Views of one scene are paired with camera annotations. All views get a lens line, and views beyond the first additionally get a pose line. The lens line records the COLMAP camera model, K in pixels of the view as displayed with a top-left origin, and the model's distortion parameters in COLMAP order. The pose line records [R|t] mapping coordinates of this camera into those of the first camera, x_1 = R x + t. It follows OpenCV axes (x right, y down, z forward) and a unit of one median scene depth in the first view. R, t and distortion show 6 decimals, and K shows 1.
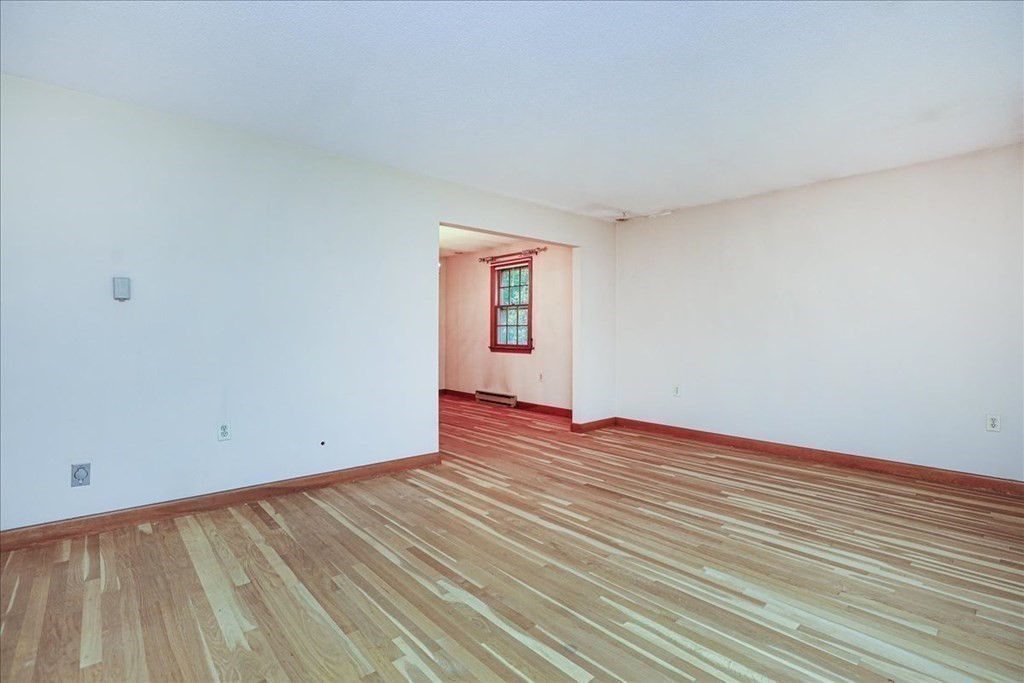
lens RADIAL K [[480.4, 0, 521.2], [0, 480.4, 339.1], [0, 0, 1]] dist [-0.030606, -0.000064]
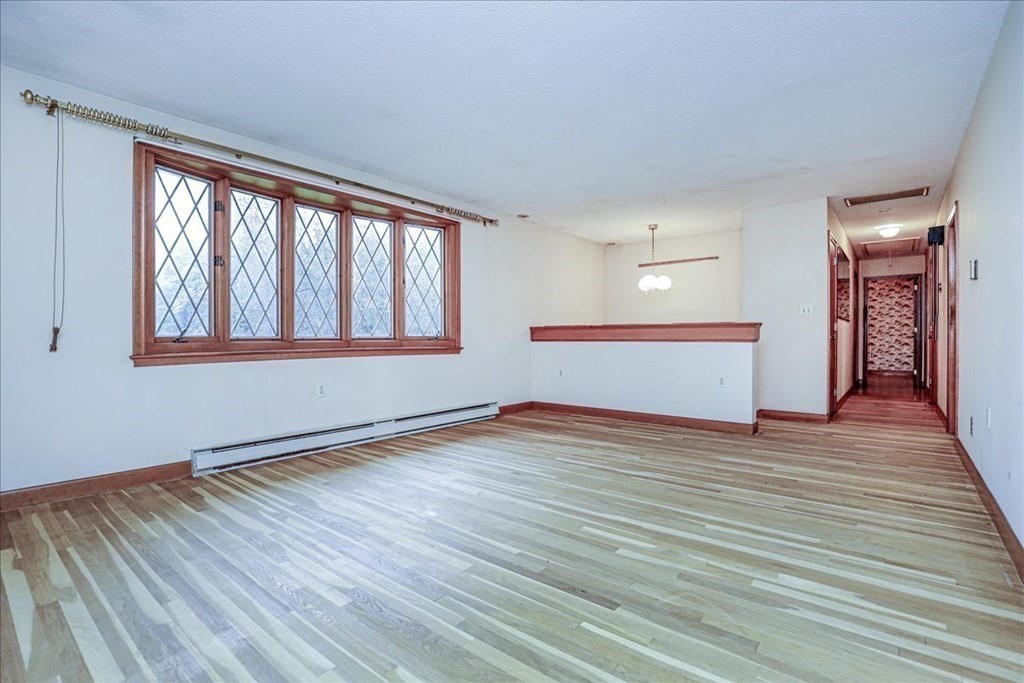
lens RADIAL K [[480.4, 0, 521.2], [0, 480.4, 339.1], [0, 0, 1]] dist [-0.030606, -0.000064]
pose [[-0.987903, -0.001847, -0.155064, 0.372164], [-0.004771, 0.999818, 0.018484, 0.038655], [0.155002, 0.019000, -0.987731, 1.788709]]
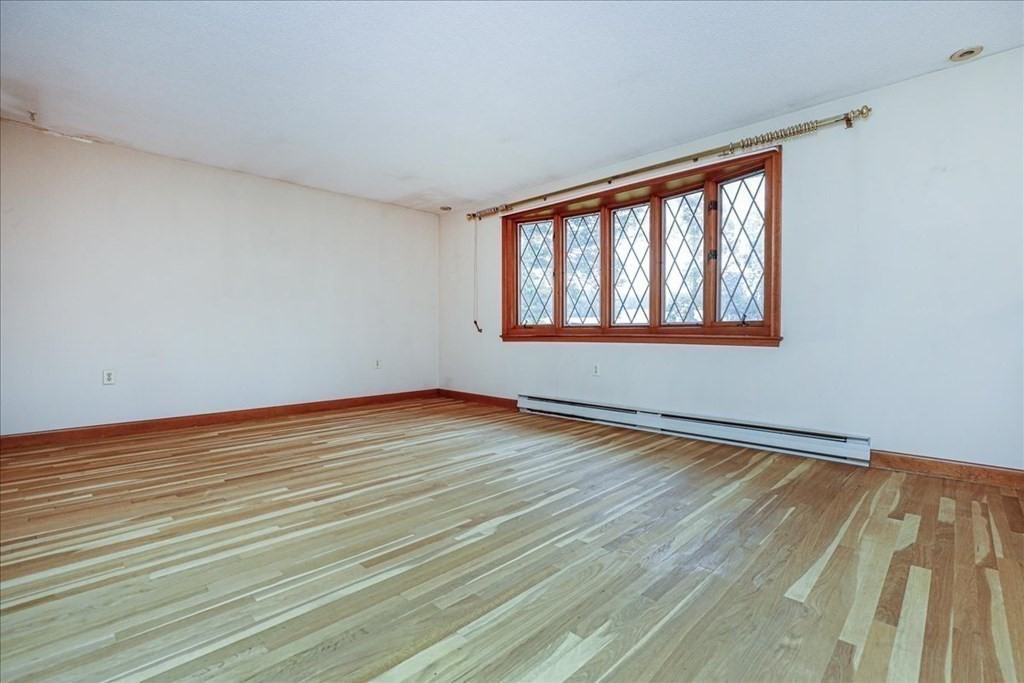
lens RADIAL K [[463.7, 0, 512.0], [0, 463.7, 341.5], [0, 0, 1]] dist [-0.020664, 0.000866]
pose [[-0.056982, -0.025556, 0.998048, -0.801985], [0.015846, 0.999523, 0.026498, 0.073981], [-0.998249, 0.017325, -0.056550, 0.700519]]
